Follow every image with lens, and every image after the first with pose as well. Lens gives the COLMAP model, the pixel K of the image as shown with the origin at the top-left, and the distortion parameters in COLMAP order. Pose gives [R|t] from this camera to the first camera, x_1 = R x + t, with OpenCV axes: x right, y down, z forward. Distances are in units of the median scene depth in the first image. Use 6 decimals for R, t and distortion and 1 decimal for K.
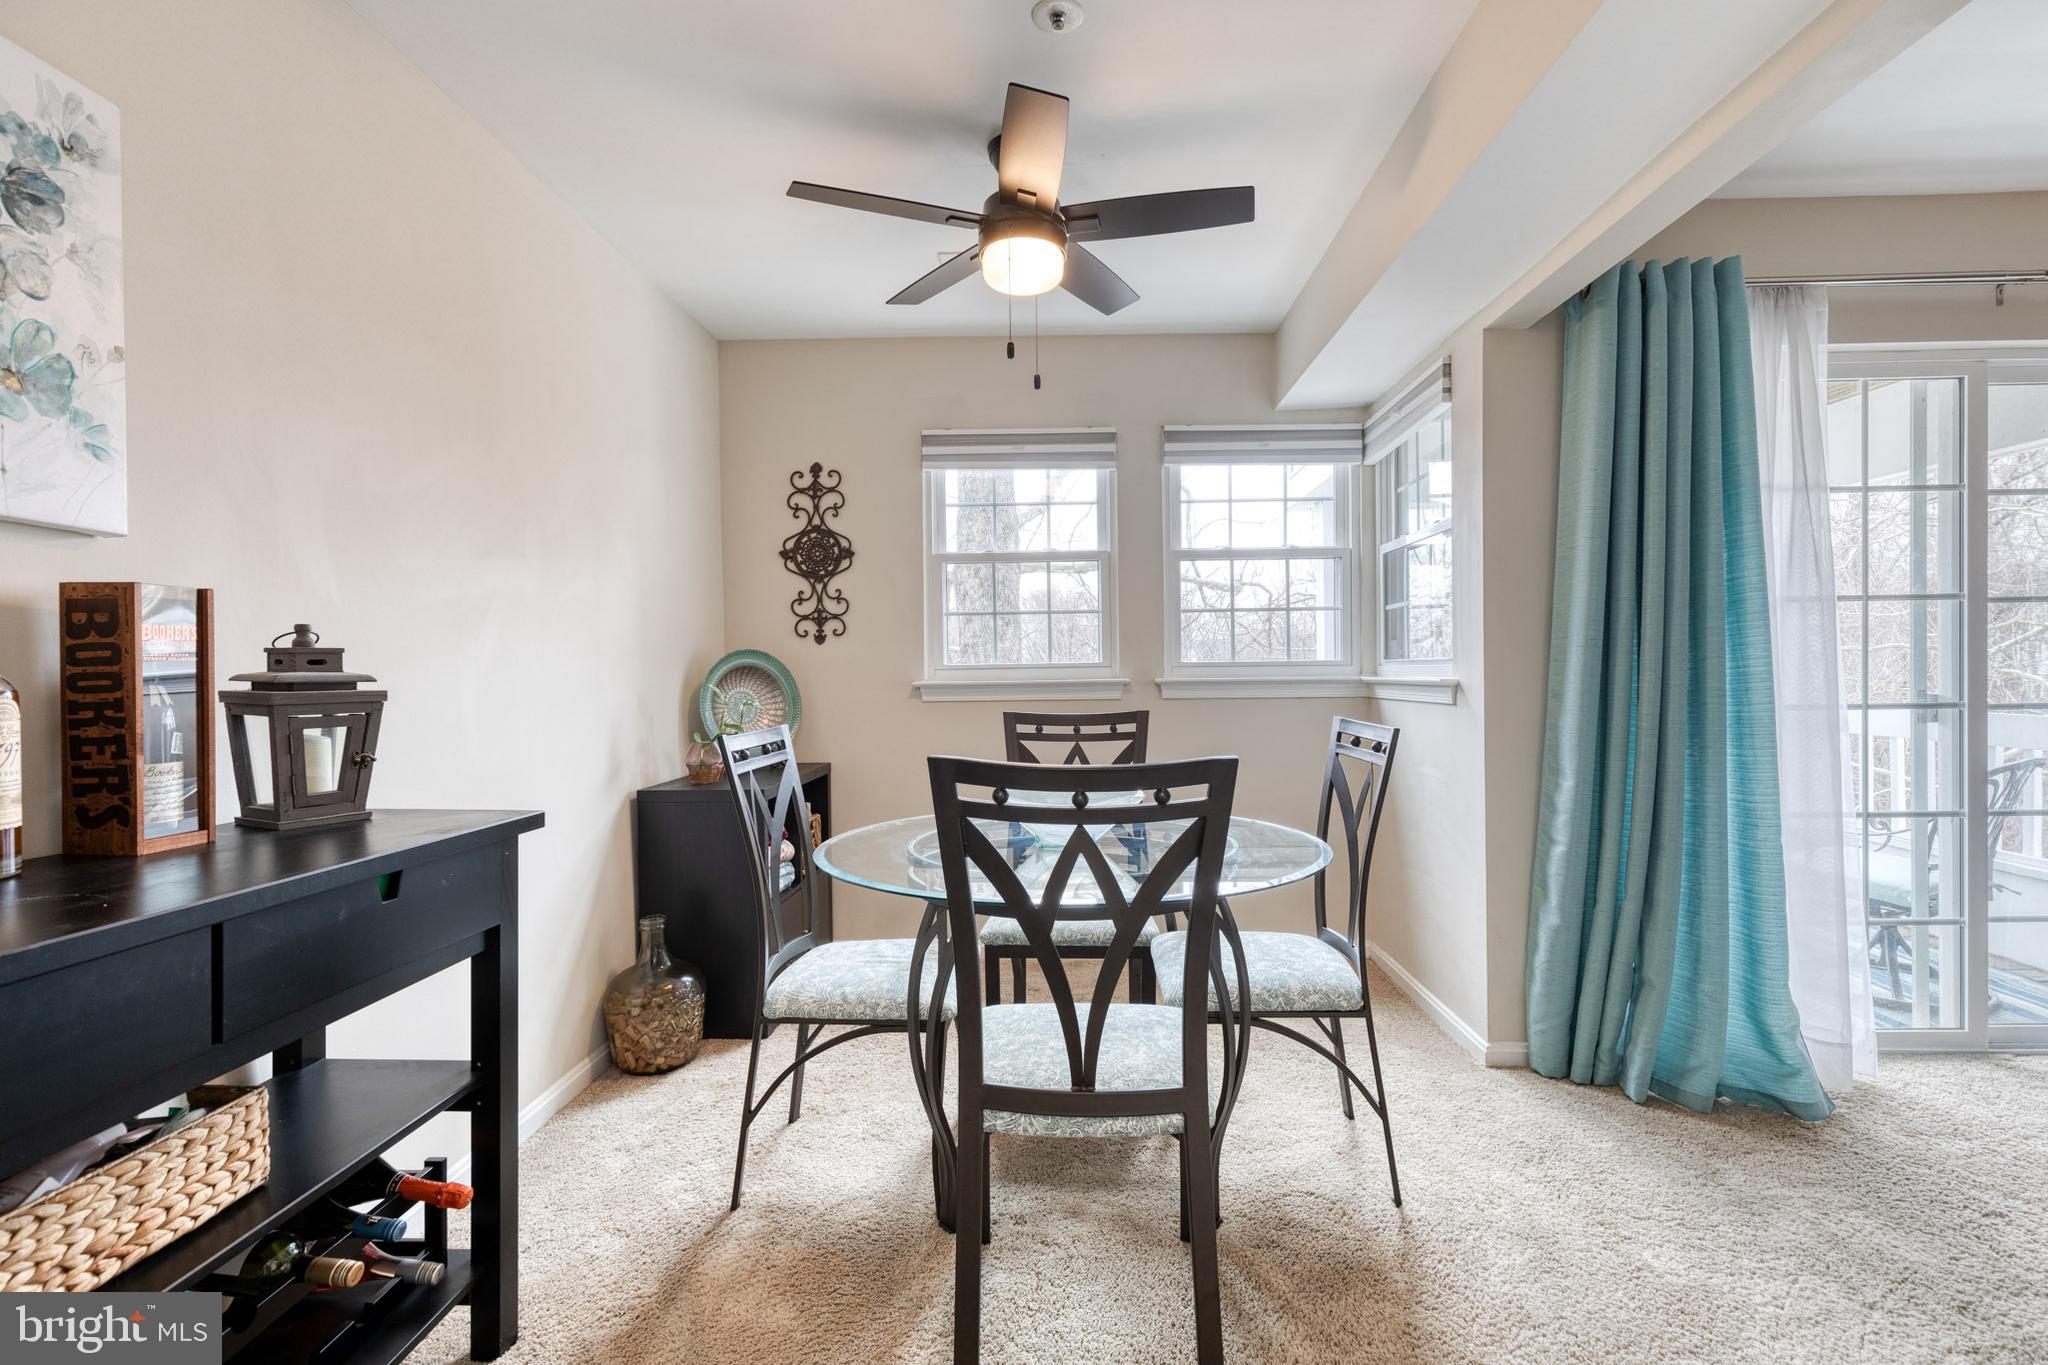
lens RADIAL K [[890.8, 0, 1061.8], [0, 890.8, 680.2], [0, 0, 1]] dist [-0.000422, -0.000570]
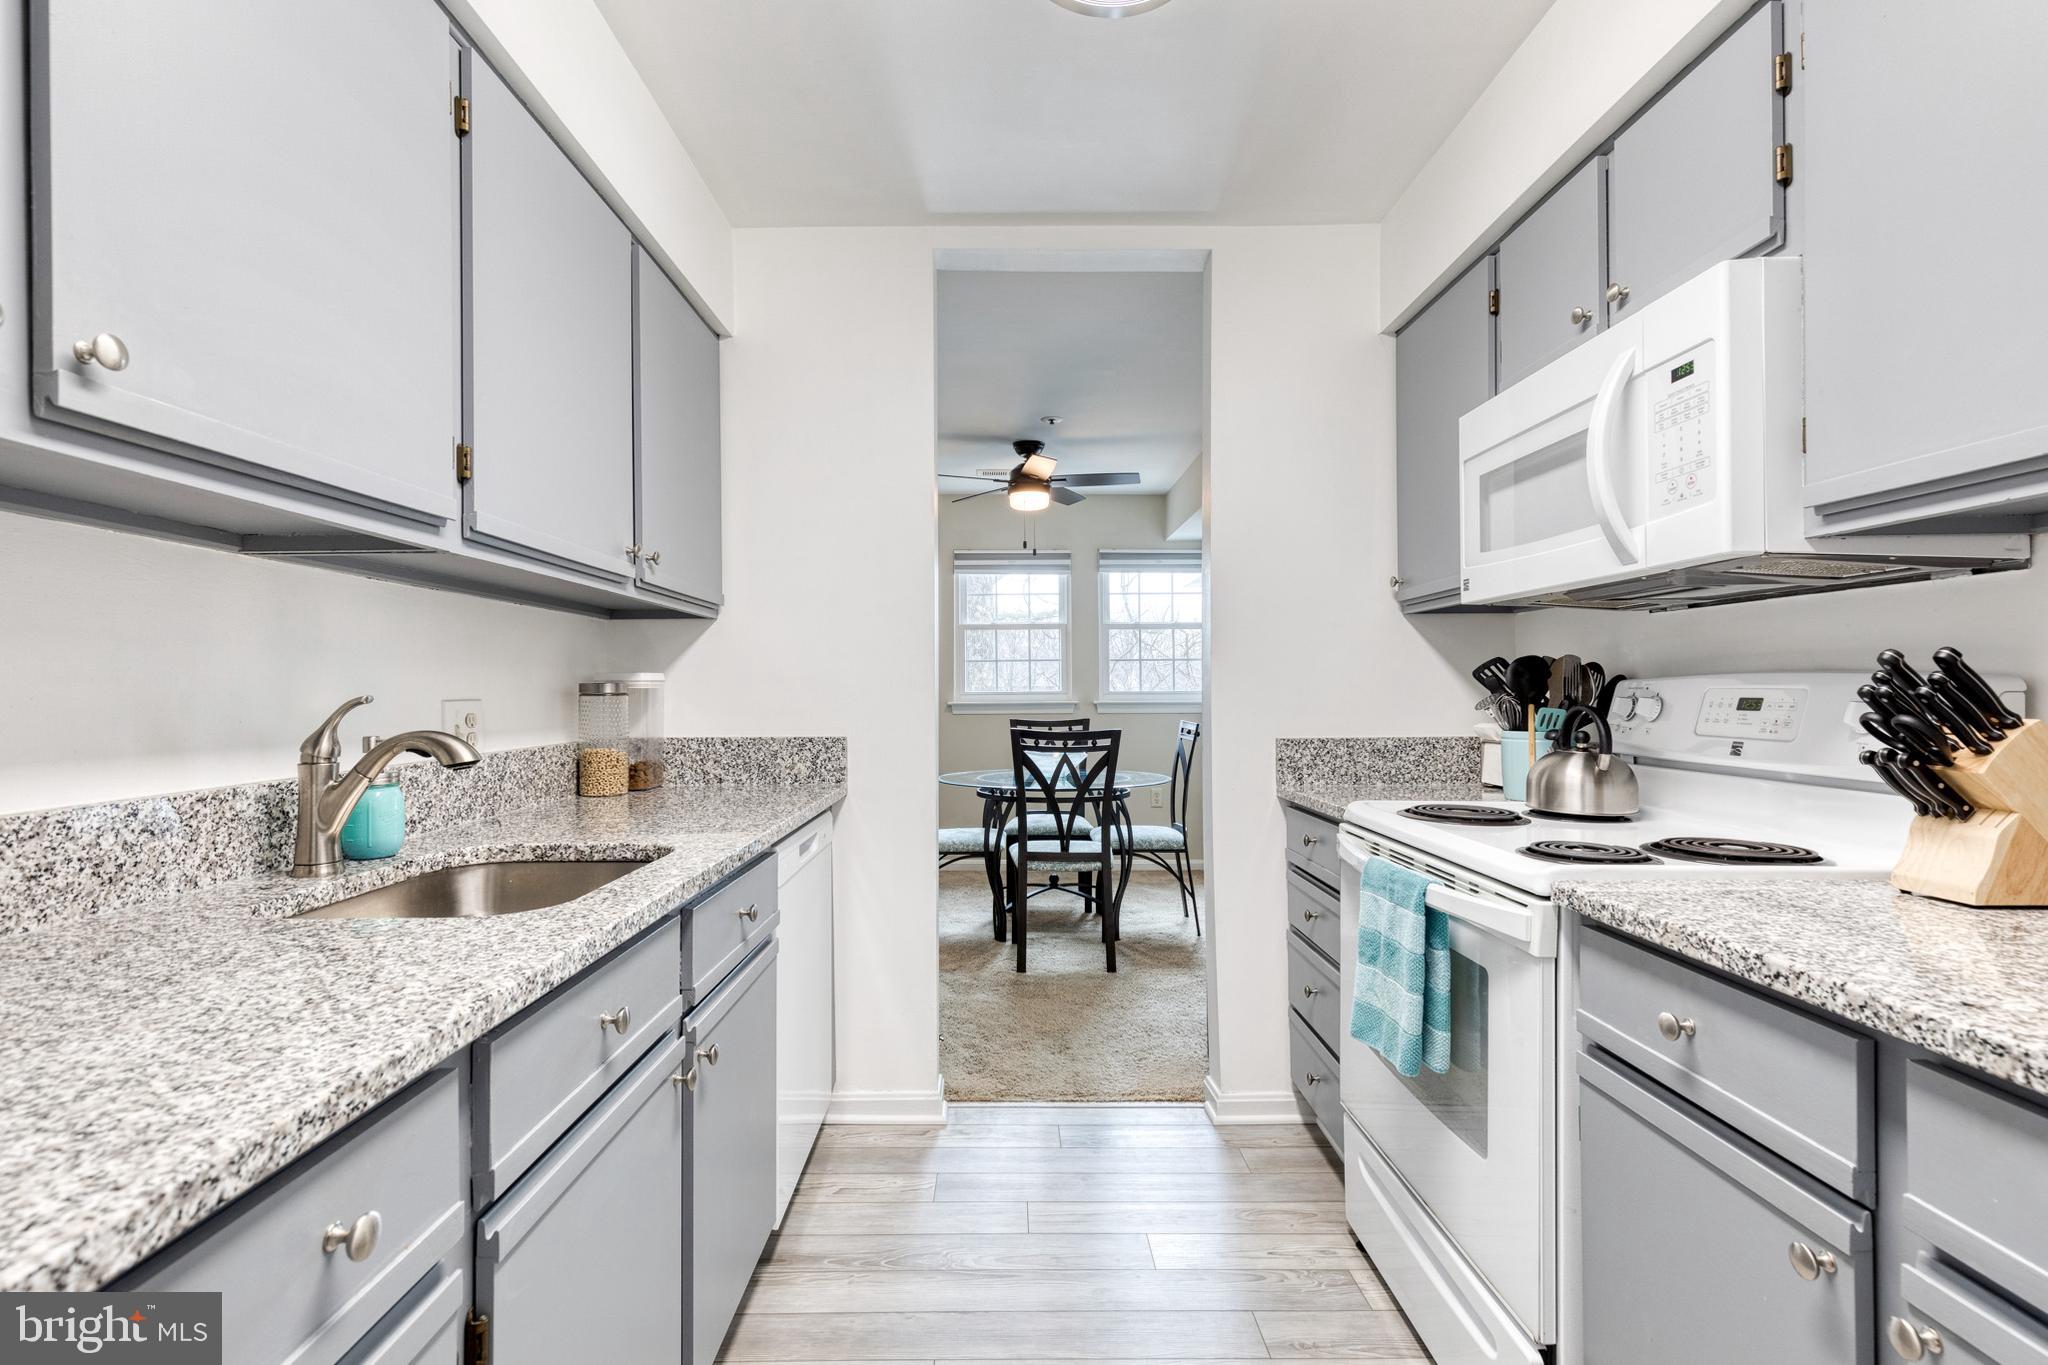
lens RADIAL K [[906.8, 0, 1043.2], [0, 906.8, 680.2], [0, 0, 1]] dist [0.001355, 0.000242]
pose [[0.998903, 0.007815, 0.046160, -0.097195], [-0.006668, 0.999666, -0.024966, 0.002664], [-0.046339, 0.024631, 0.998622, -0.991915]]
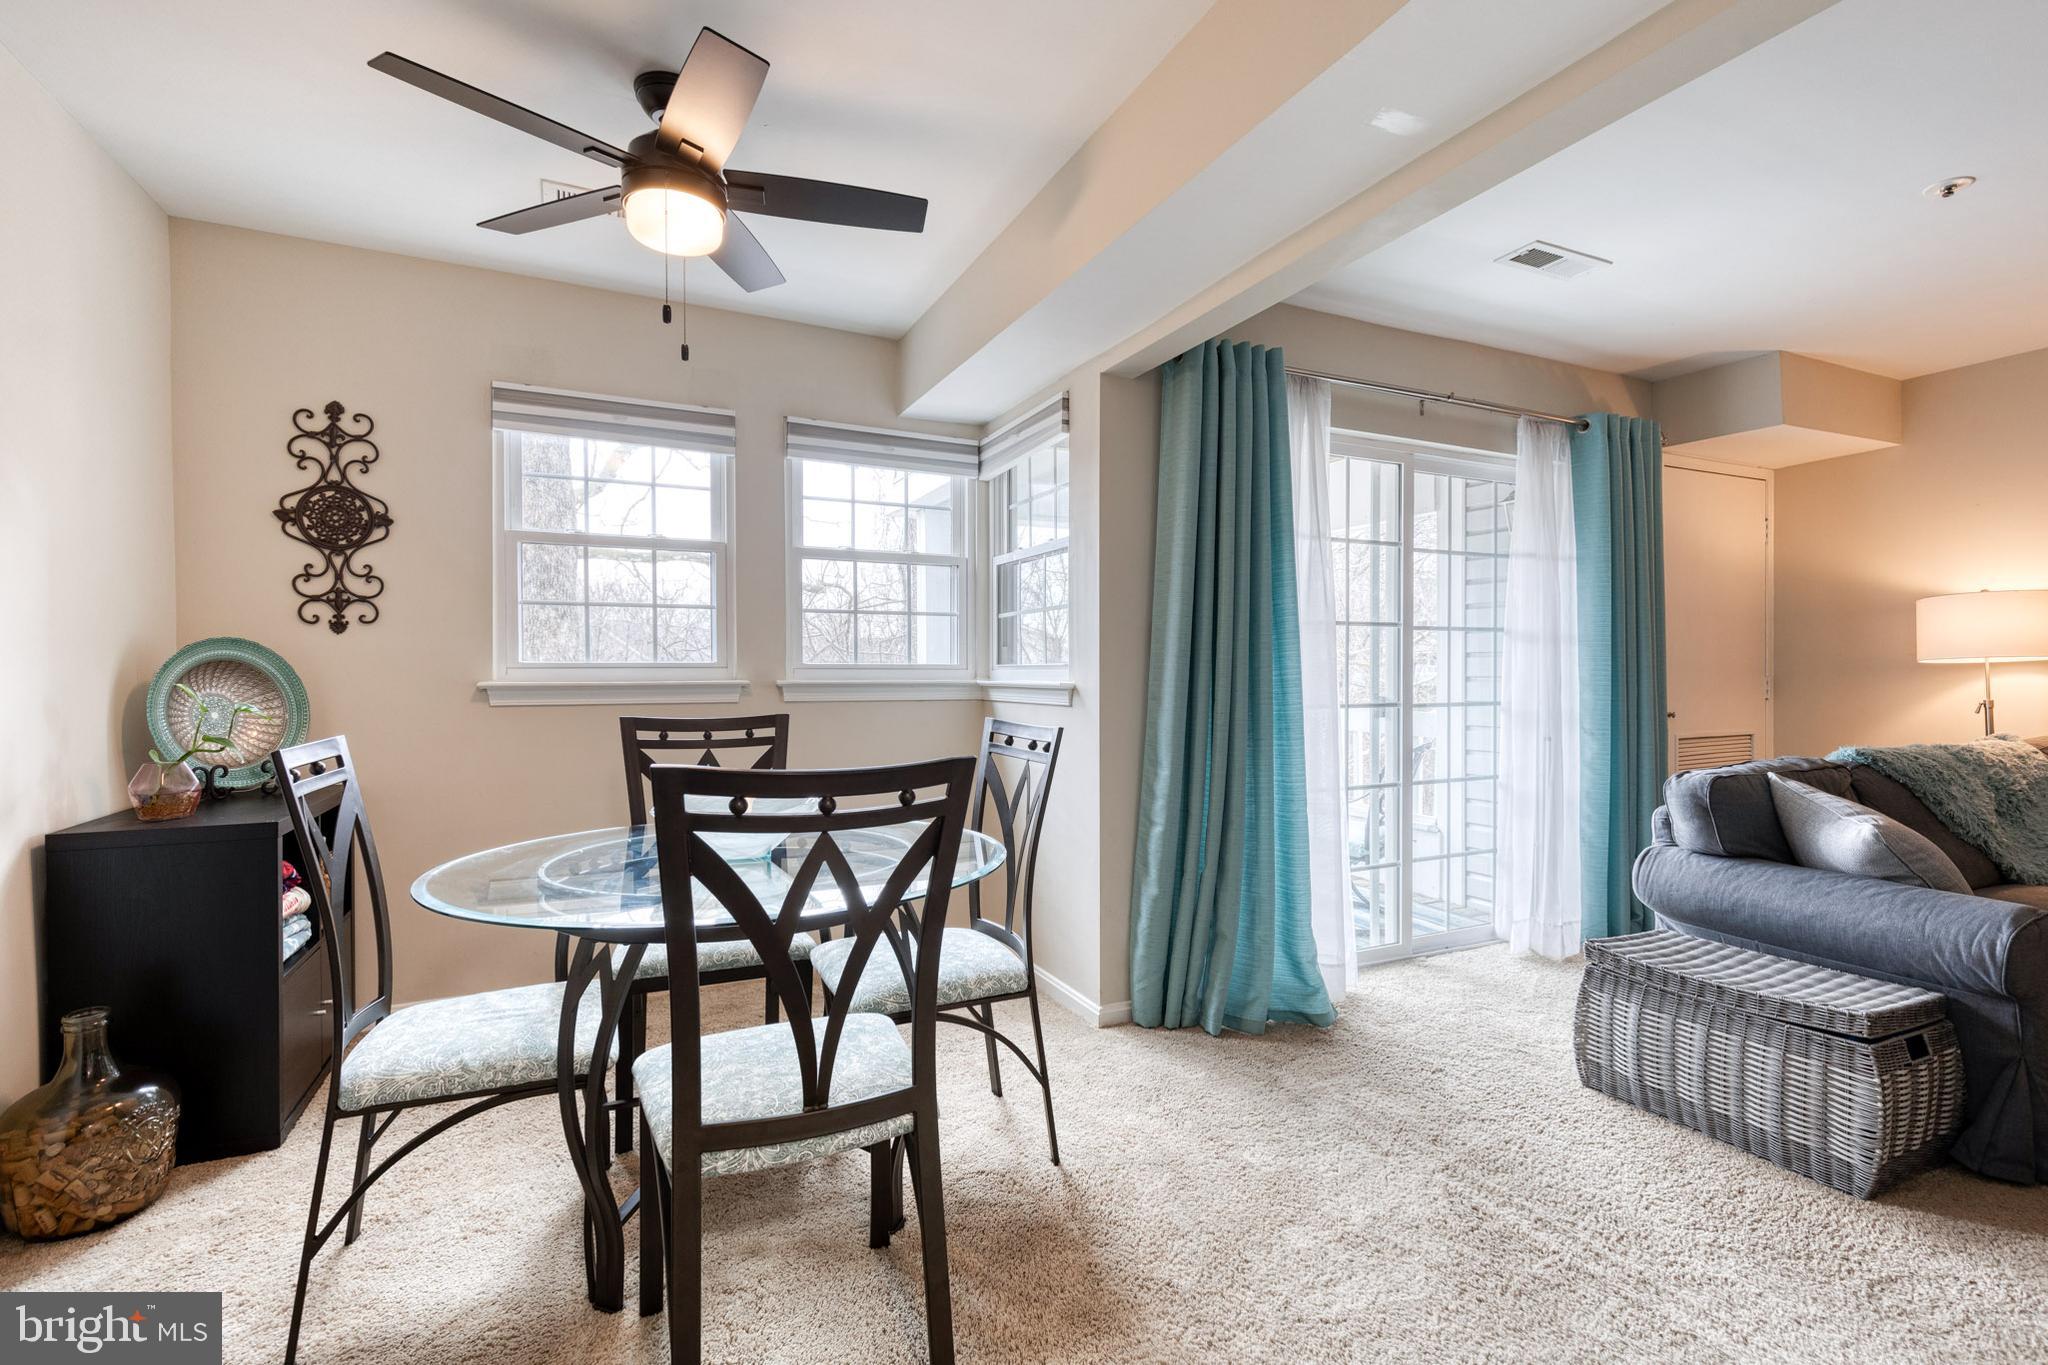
lens RADIAL K [[906.8, 0, 1043.2], [0, 906.8, 680.2], [0, 0, 1]] dist [0.001355, 0.000242]
pose [[0.891996, 0.008044, 0.451973, -0.113493], [-0.006449, 0.999966, -0.005070, 0.001145], [-0.451998, 0.001607, 0.892017, 0.009941]]
